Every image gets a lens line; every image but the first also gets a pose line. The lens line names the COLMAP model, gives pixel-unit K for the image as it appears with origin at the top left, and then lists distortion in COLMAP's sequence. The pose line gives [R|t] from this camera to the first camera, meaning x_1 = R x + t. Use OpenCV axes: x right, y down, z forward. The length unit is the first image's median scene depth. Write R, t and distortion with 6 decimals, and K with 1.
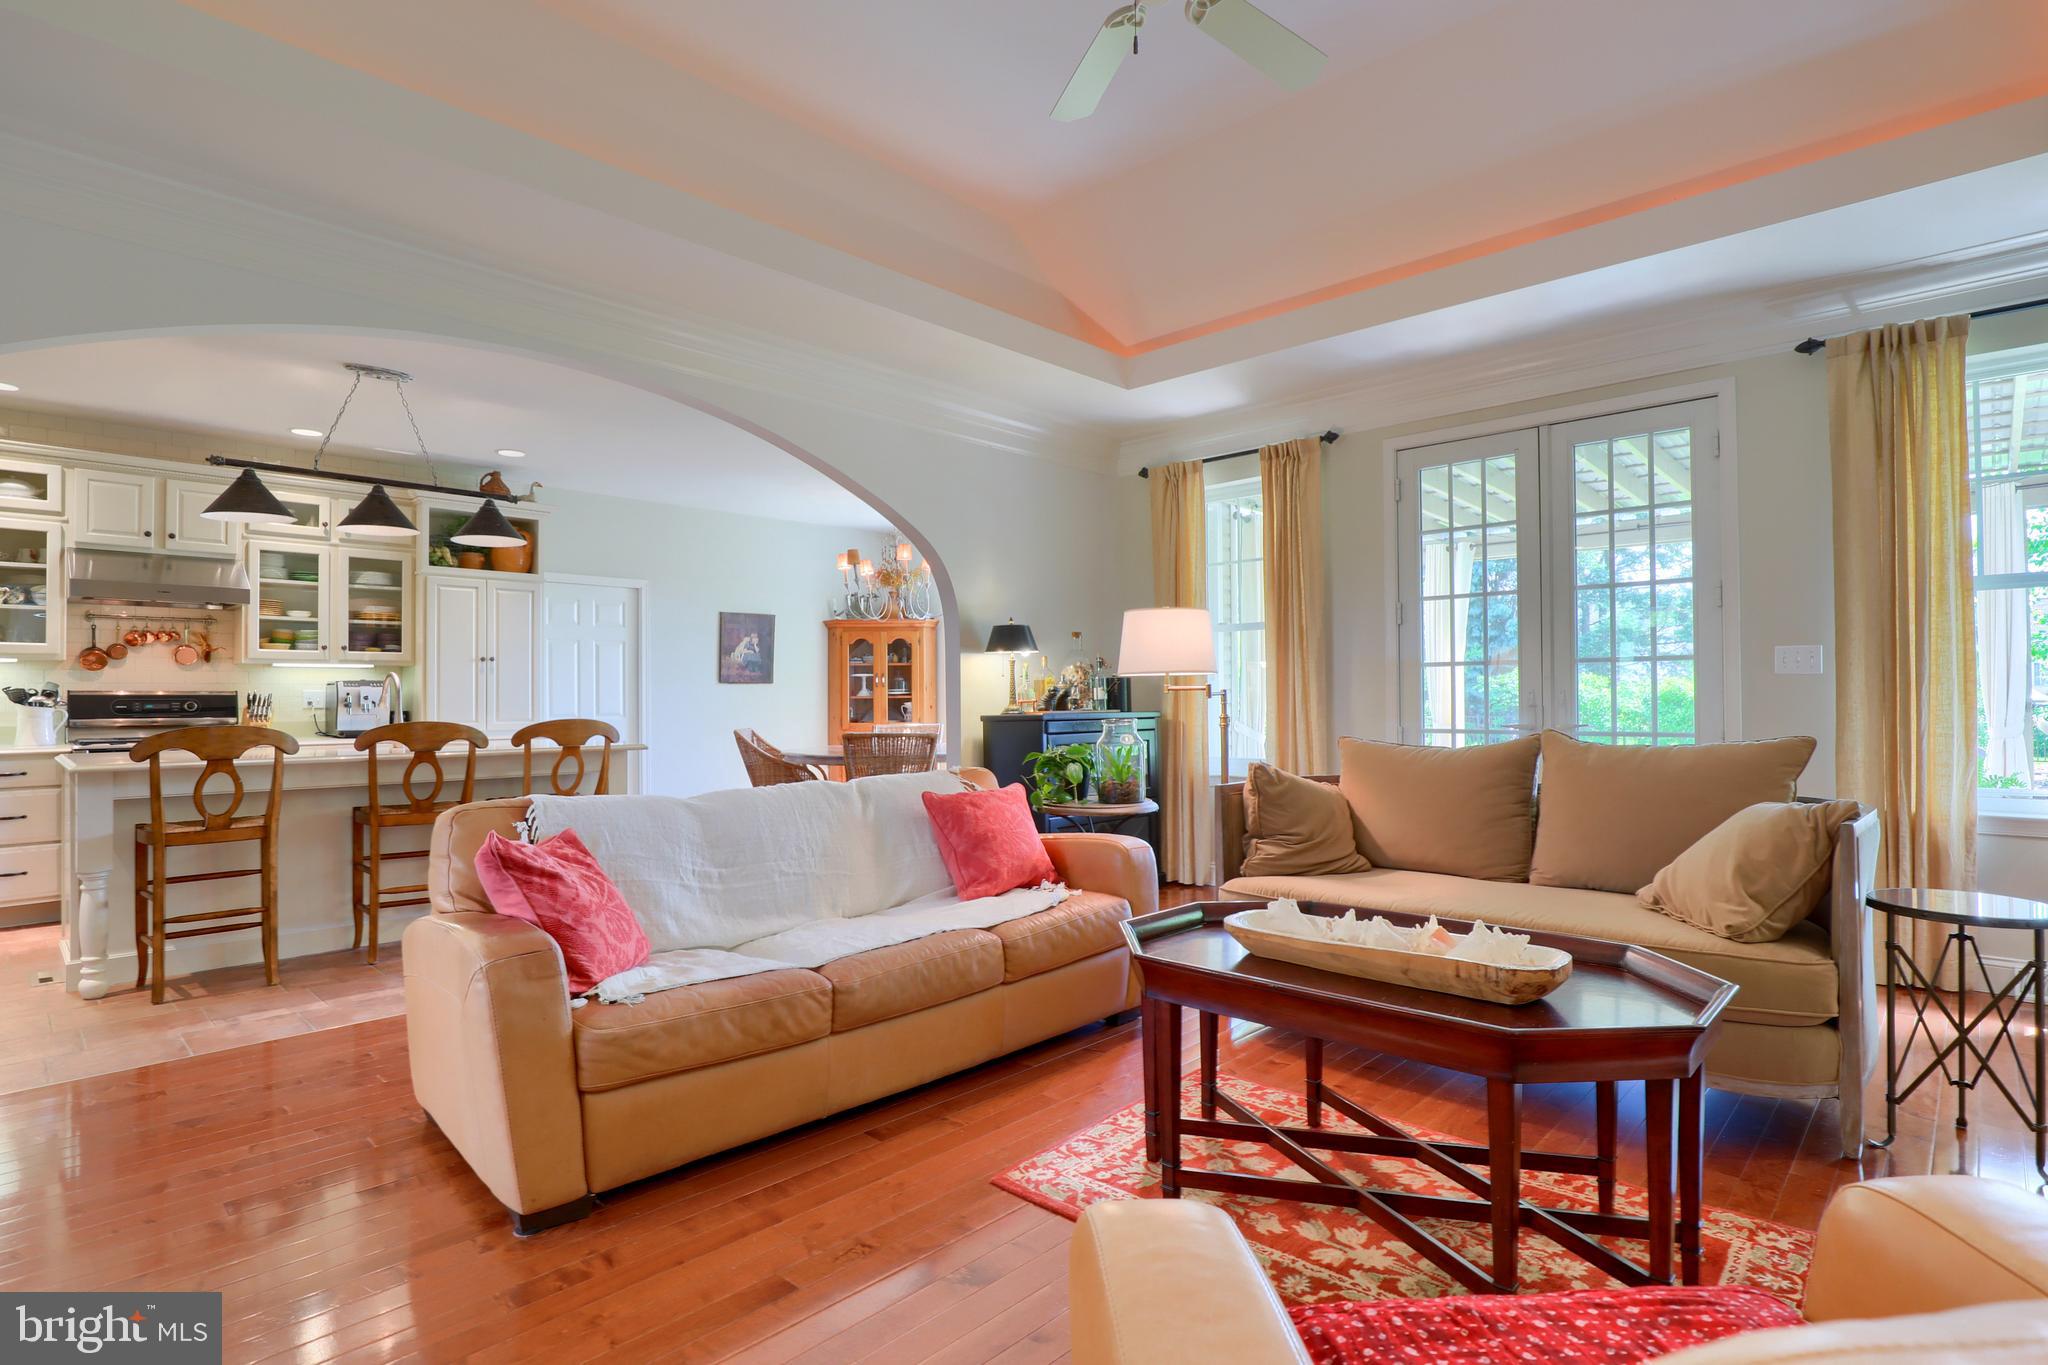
lens RADIAL K [[1021.3, 0, 1060.2], [0, 1021.3, 689.5], [0, 0, 1]] dist [-0.031109, 0.007650]
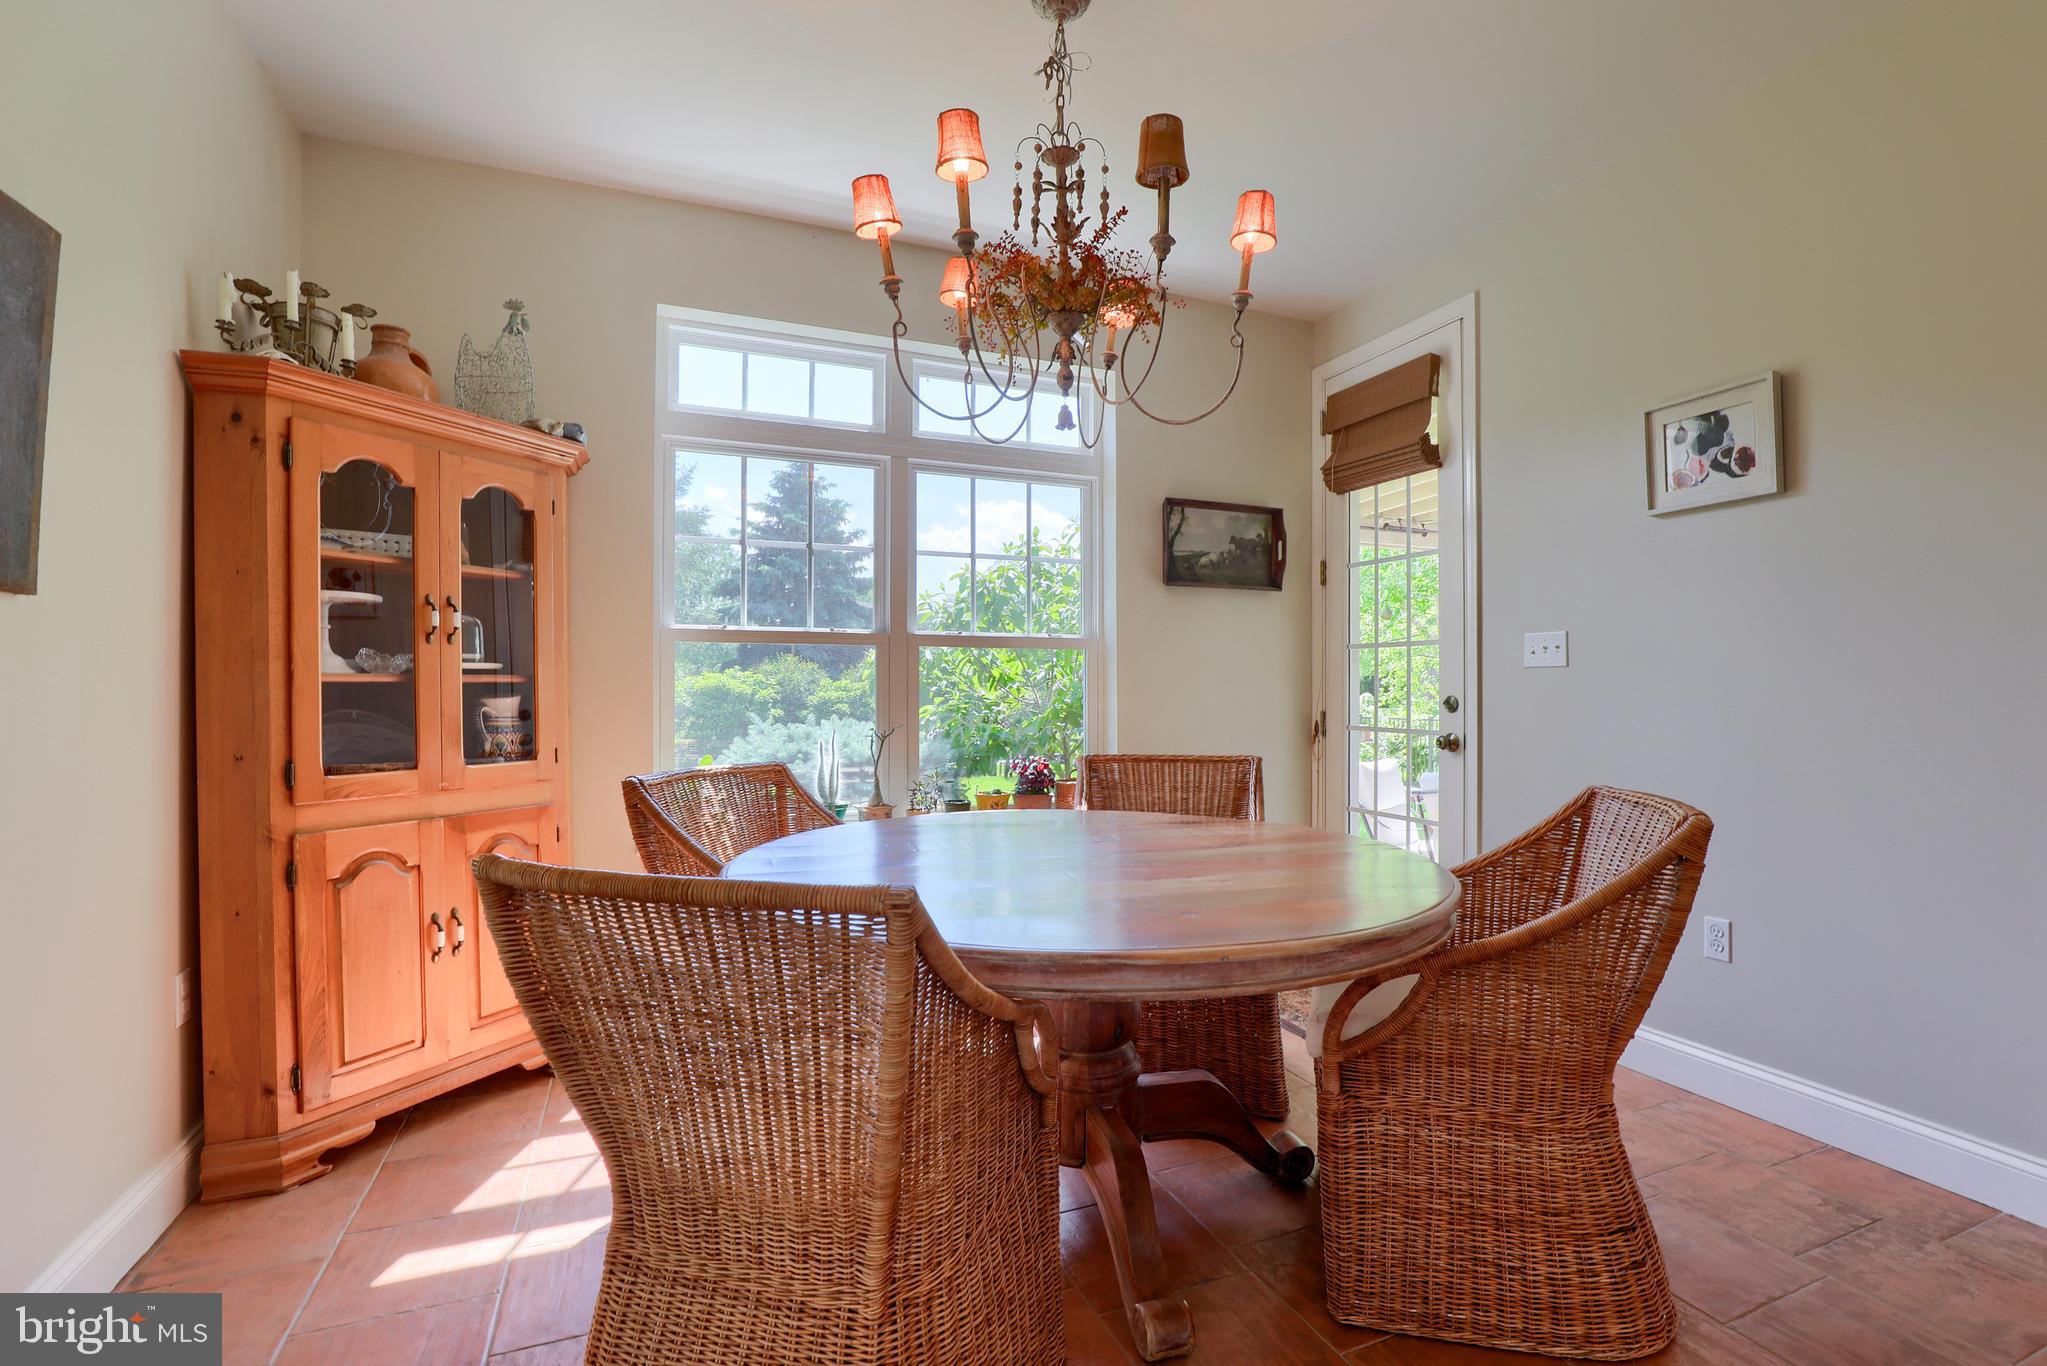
lens RADIAL K [[958.4, 0, 1062.4], [0, 958.4, 687.5], [0, 0, 1]] dist [-0.034699, 0.006815]
pose [[0.405131, 0.011220, 0.914190, -0.533812], [-0.012525, 0.999899, -0.006721, 0.014428], [-0.914173, -0.008727, 0.405231, 1.126894]]
